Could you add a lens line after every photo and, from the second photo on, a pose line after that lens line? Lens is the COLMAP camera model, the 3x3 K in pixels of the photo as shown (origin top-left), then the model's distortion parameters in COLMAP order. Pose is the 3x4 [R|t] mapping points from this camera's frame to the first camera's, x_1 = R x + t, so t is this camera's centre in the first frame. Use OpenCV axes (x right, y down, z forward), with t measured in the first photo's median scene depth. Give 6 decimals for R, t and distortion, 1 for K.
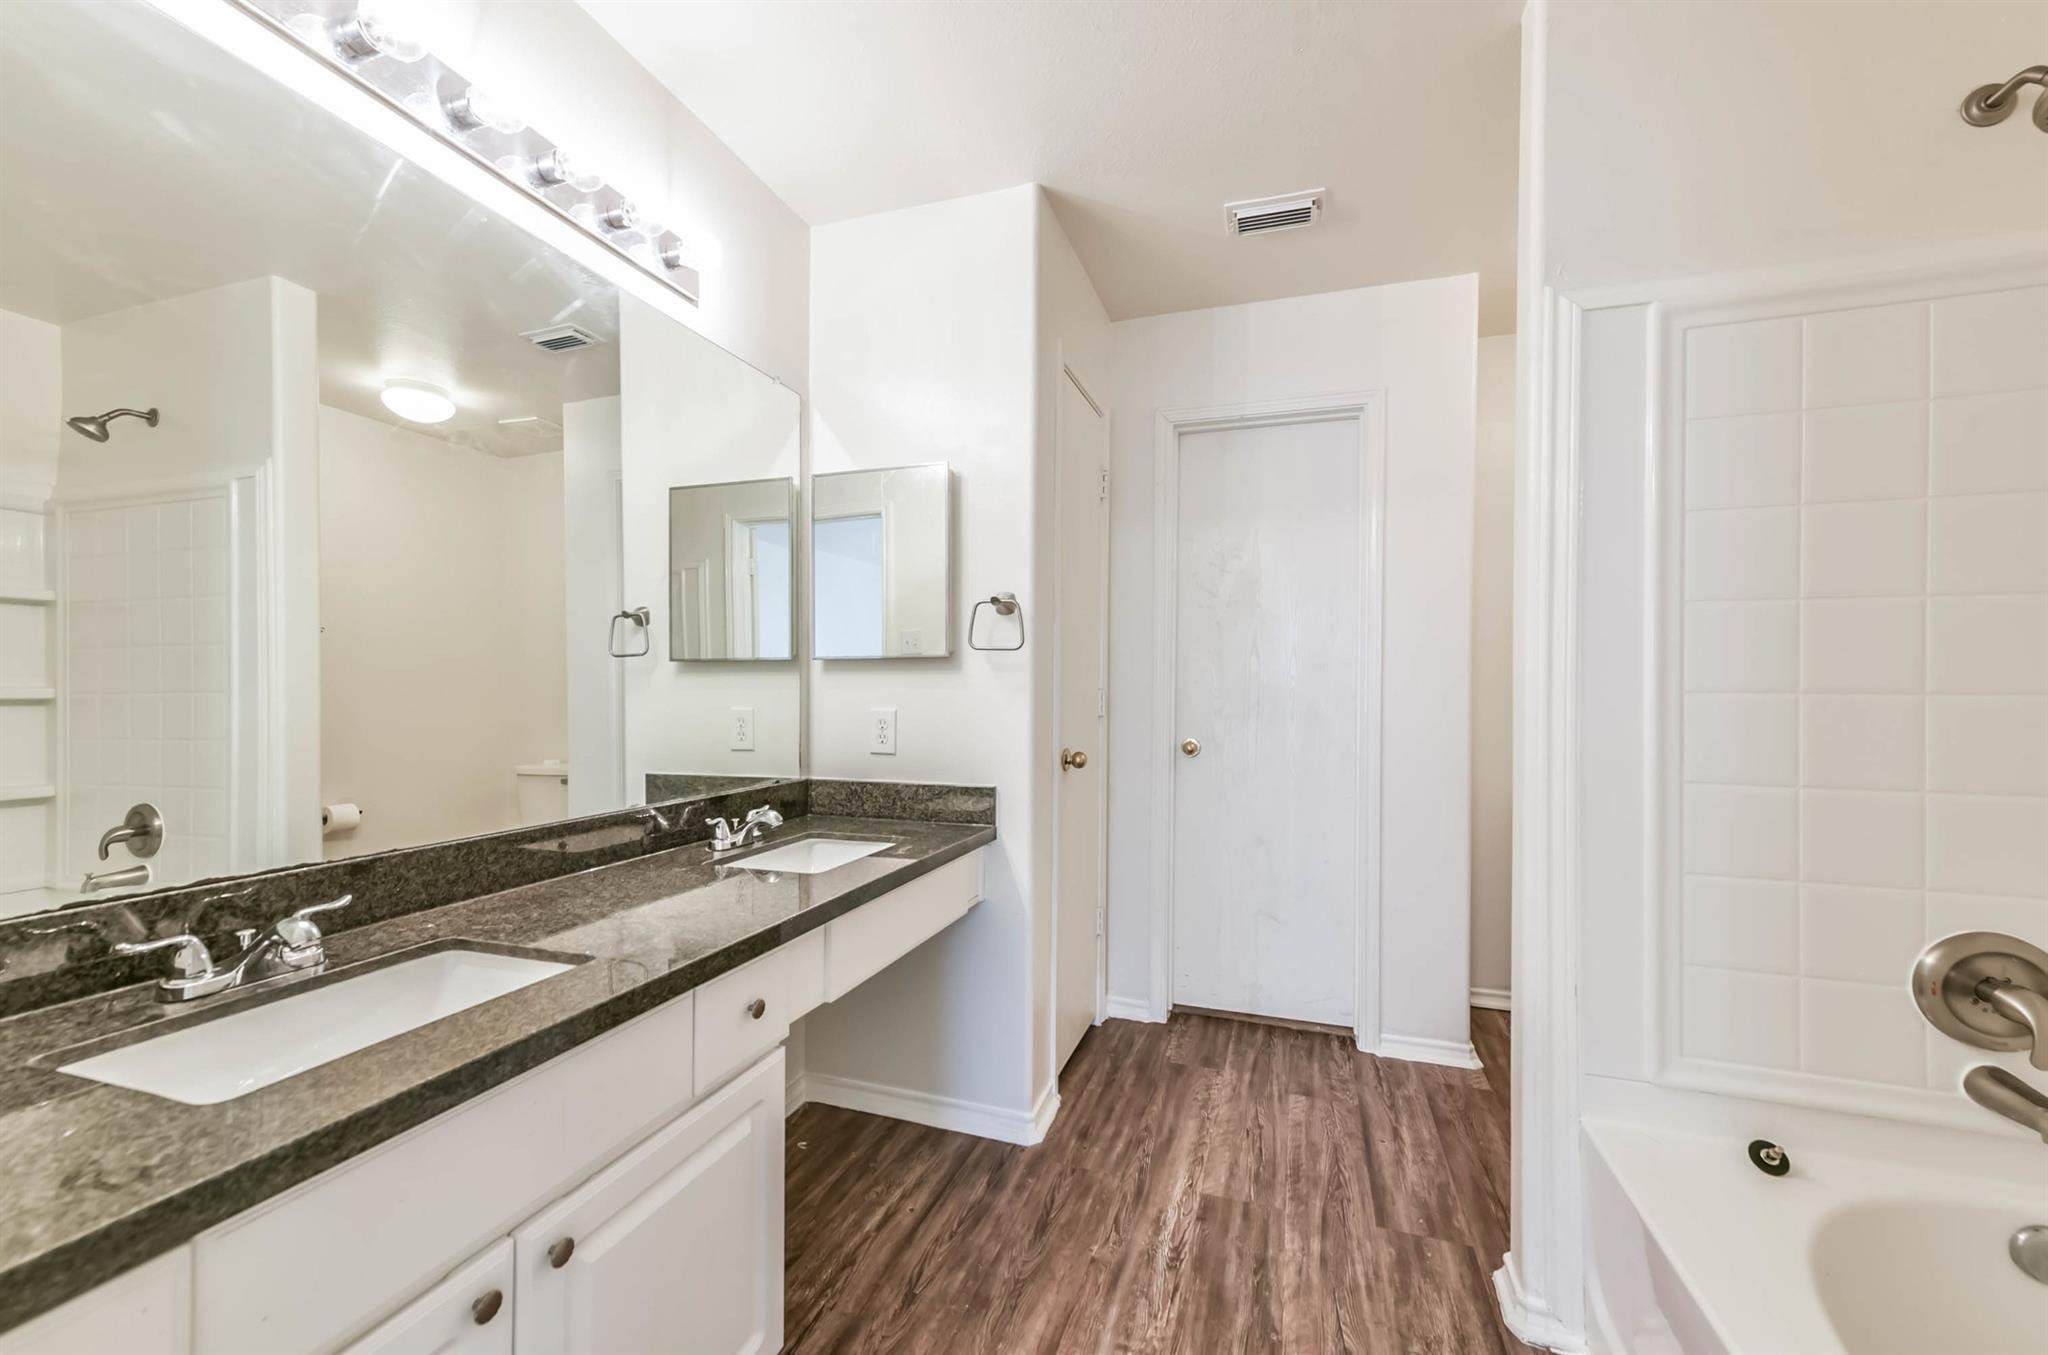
lens RADIAL K [[798.7, 0, 1036.4], [0, 798.7, 686.7], [0, 0, 1]] dist [0.010277, -0.000422]
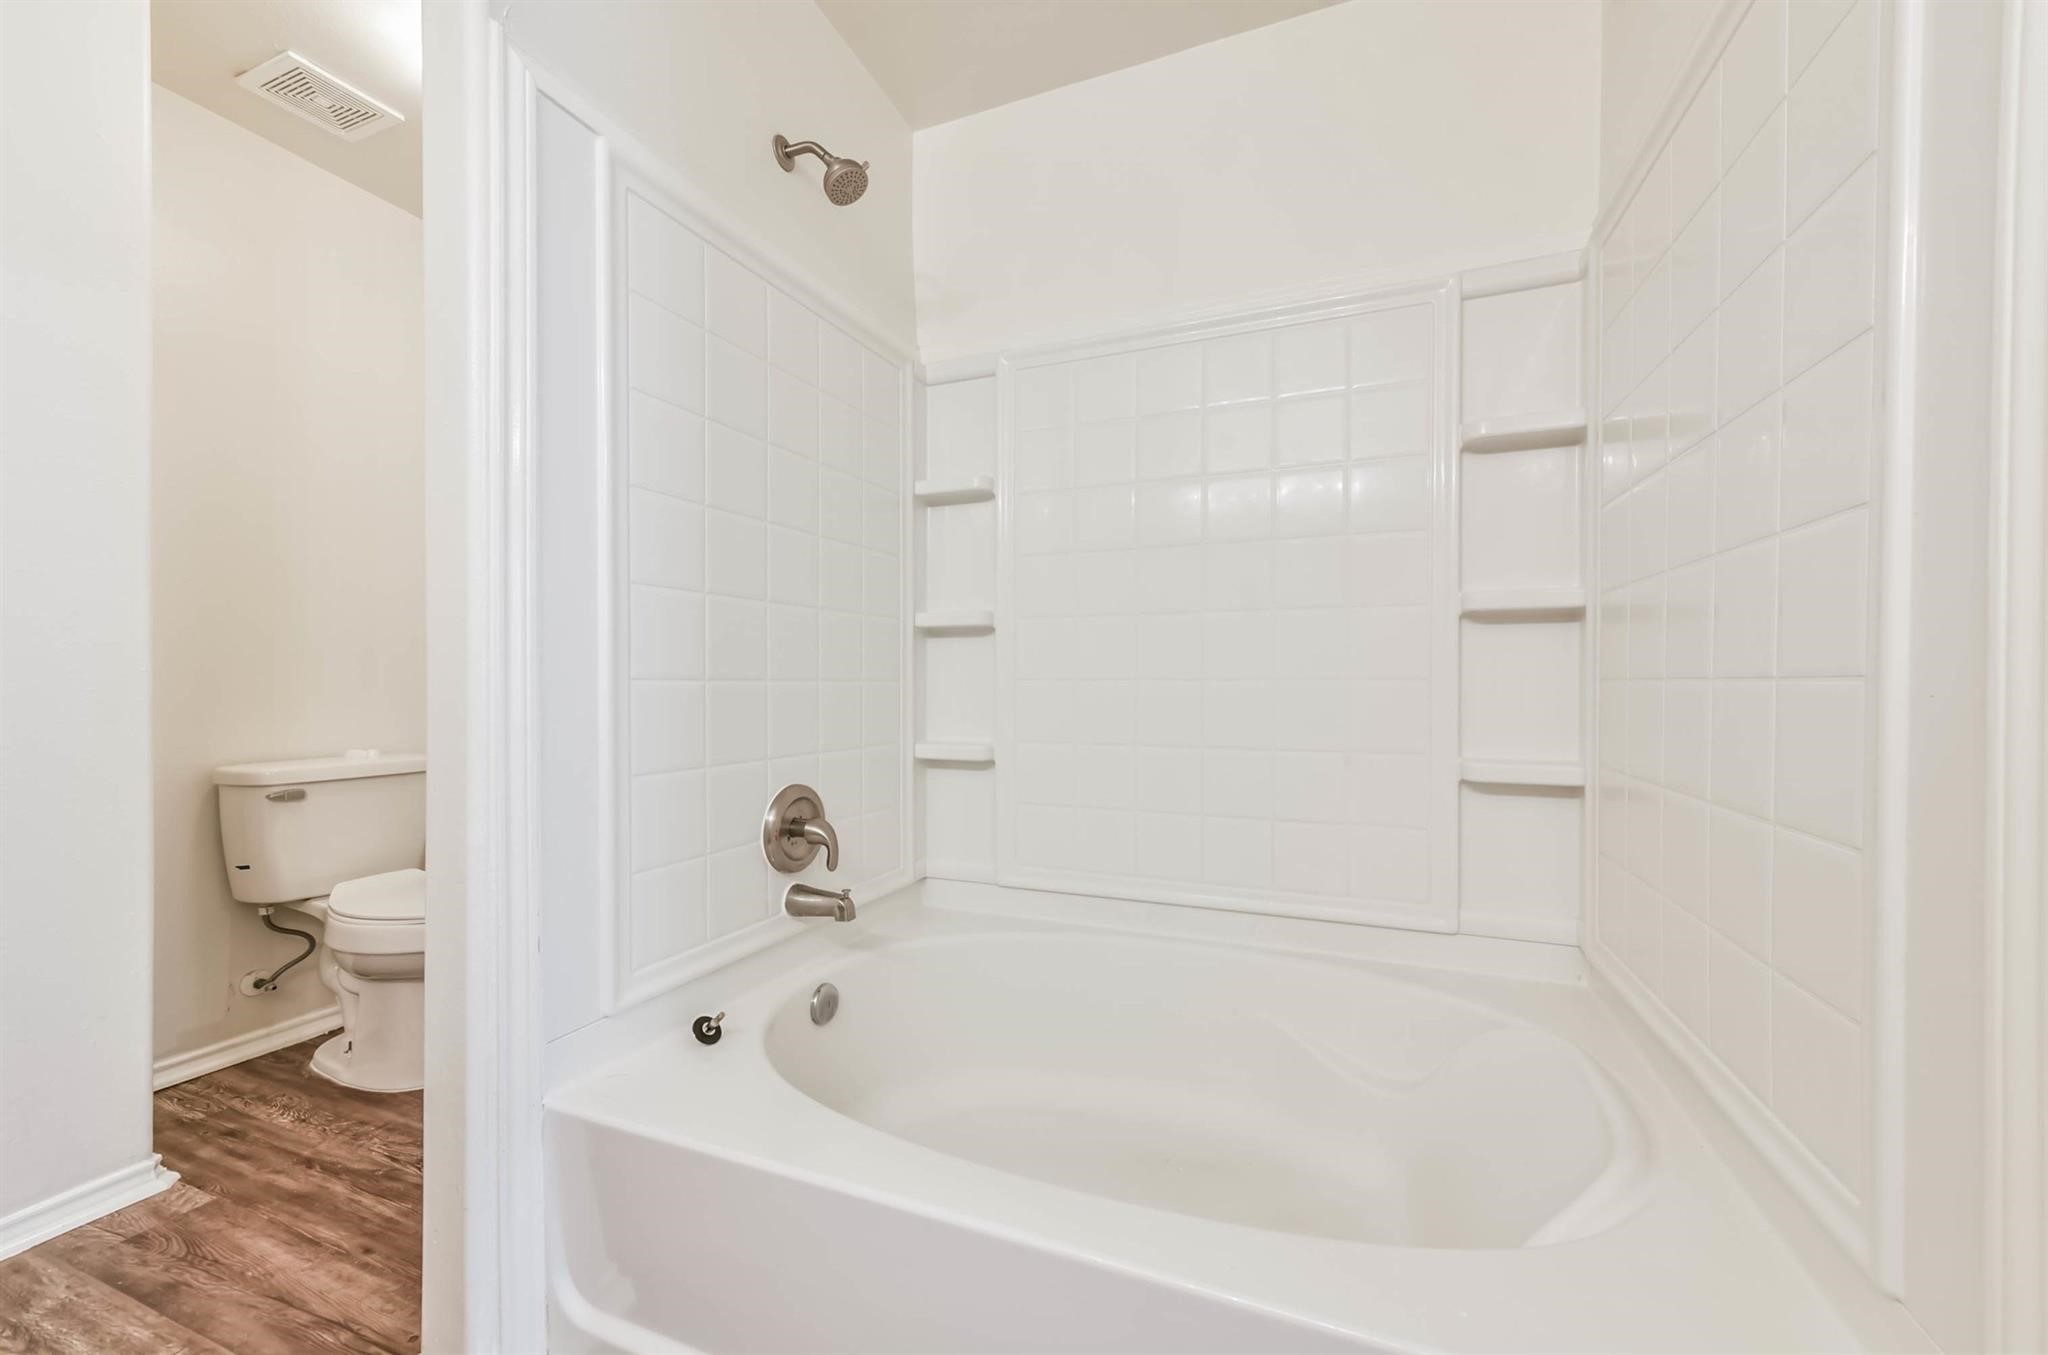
lens RADIAL K [[803.3, 0, 1022.0], [0, 803.3, 691.5], [0, 0, 1]] dist [0.019804, 0.000169]
pose [[0.073471, -0.012643, 0.997217, -0.099408], [-0.005993, 0.999896, 0.013118, 0.117018], [-0.997279, -0.006940, 0.073388, 0.479279]]
